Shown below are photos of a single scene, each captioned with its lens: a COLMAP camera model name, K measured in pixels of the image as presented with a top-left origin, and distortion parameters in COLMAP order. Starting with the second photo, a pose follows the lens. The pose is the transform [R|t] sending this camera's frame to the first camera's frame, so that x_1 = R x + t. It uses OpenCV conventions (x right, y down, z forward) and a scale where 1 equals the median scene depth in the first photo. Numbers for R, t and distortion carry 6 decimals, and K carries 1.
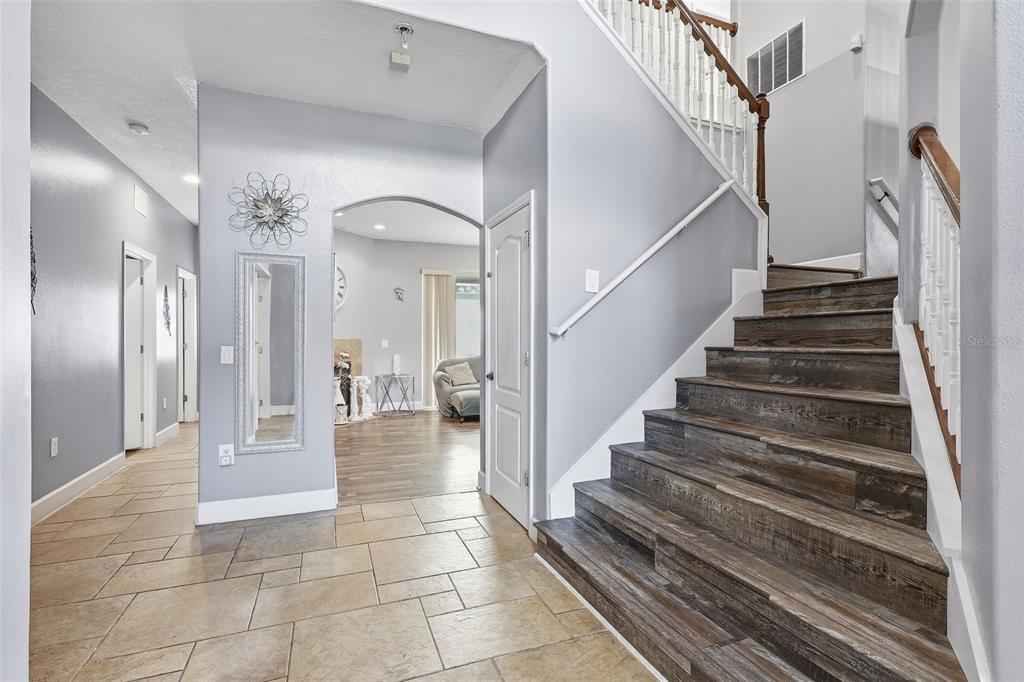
lens RADIAL K [[475.5, 0, 514.4], [0, 475.5, 338.7], [0, 0, 1]] dist [-0.000283, 0.000692]
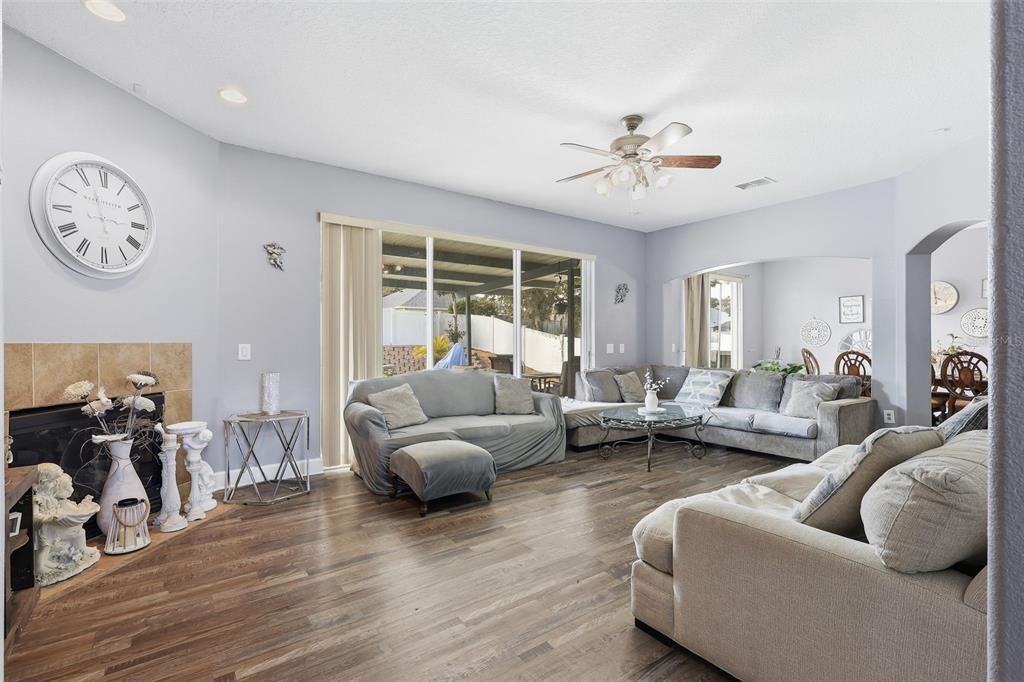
lens RADIAL K [[475.5, 0, 513.0], [0, 475.5, 343.1], [0, 0, 1]] dist [-0.000283, 0.000692]
pose [[0.965695, -0.000879, 0.259678, -0.147233], [0.000366, 0.999998, 0.002024, 0.000539], [-0.259679, -0.001859, 0.965693, 0.502884]]
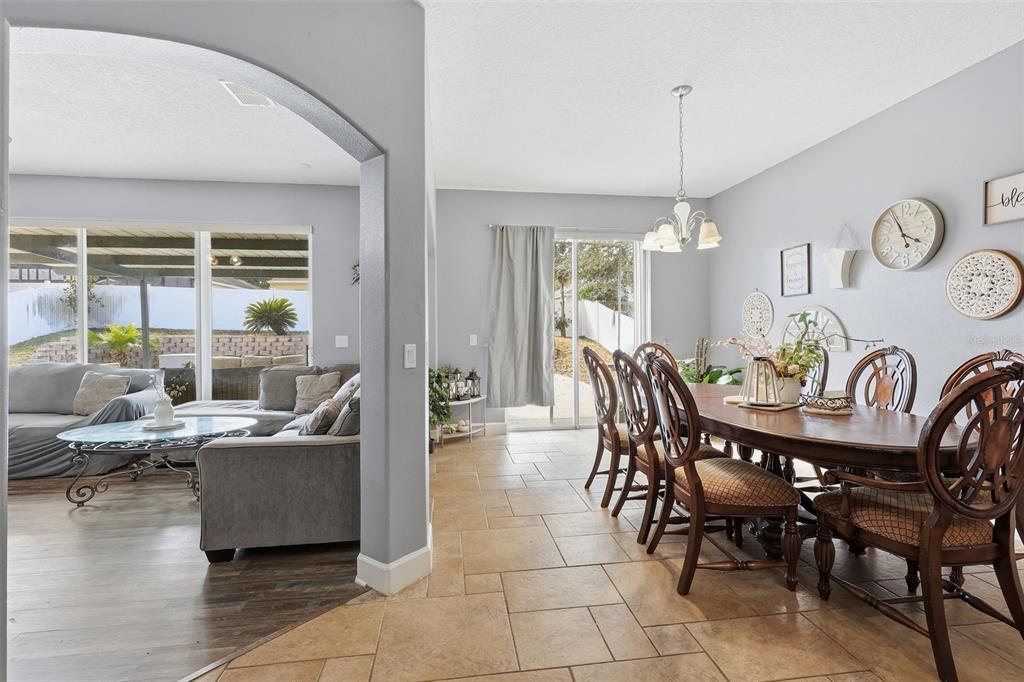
lens RADIAL K [[475.5, 0, 512.5], [0, 475.5, 334.7], [0, 0, 1]] dist [-0.000283, 0.000692]
pose [[0.974234, -0.002957, -0.225521, 0.733477], [0.005263, 0.999940, 0.009626, -0.002829], [0.225479, -0.010565, 0.974191, 0.715980]]
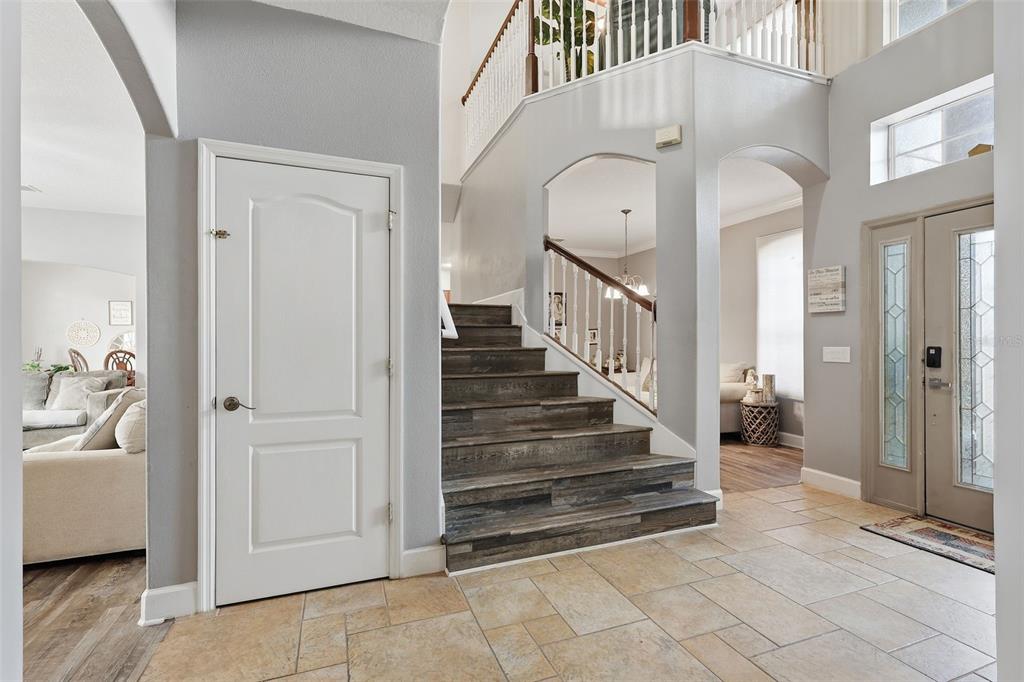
lens RADIAL K [[475.5, 0, 511.7], [0, 475.5, 341.7], [0, 0, 1]] dist [-0.000283, 0.000692]
pose [[0.006572, 0.001866, 0.999977, -0.336206], [-0.000395, 0.999998, -0.001864, 0.000995], [-0.999978, -0.000382, 0.006573, 0.335262]]
